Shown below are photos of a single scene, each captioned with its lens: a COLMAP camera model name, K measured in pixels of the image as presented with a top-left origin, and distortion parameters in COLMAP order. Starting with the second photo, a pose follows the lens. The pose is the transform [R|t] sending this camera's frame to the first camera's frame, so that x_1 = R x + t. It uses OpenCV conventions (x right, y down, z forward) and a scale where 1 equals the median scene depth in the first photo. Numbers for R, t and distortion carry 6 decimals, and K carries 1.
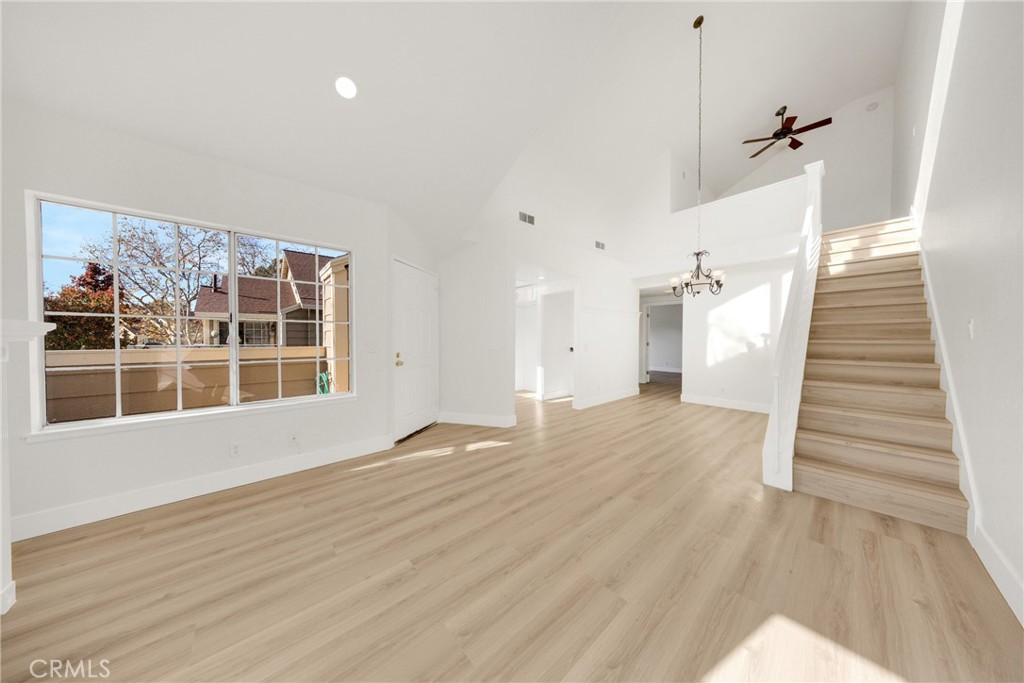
lens RADIAL K [[299.8, 0, 510.6], [0, 299.8, 340.3], [0, 0, 1]] dist [0.000222, -0.000103]
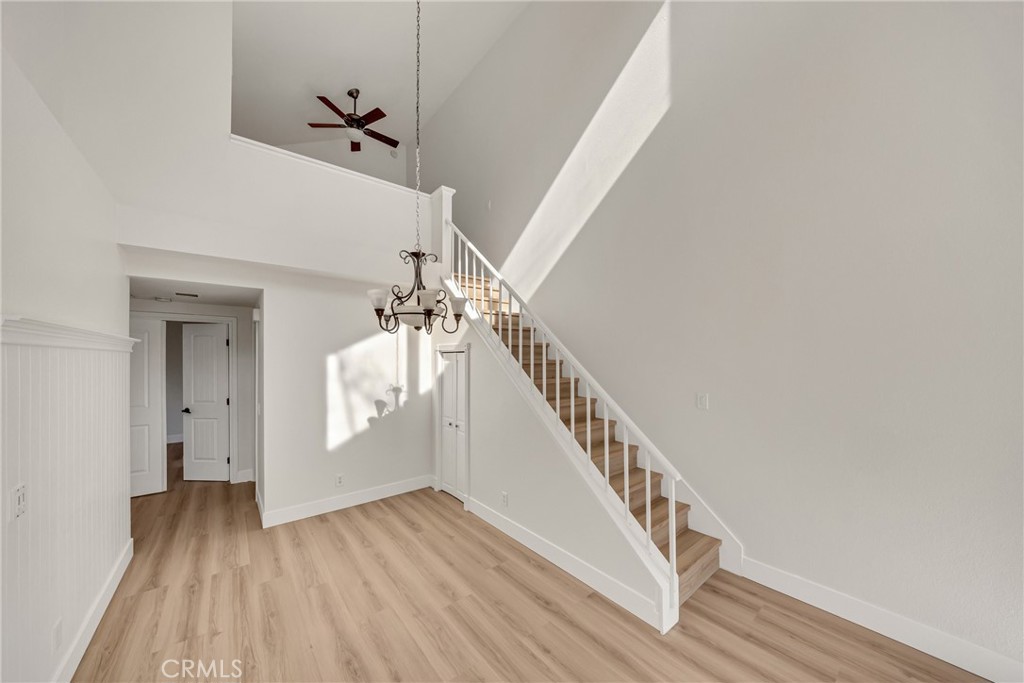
lens RADIAL K [[355.6, 0, 515.8], [0, 355.6, 355.6], [0, 0, 1]] dist [-0.001604, -0.000167]
pose [[0.038732, 0.007571, 0.999221, 0.006268], [0.012008, 0.999896, -0.008042, -0.154048], [-0.999177, 0.012310, 0.038637, 1.197041]]
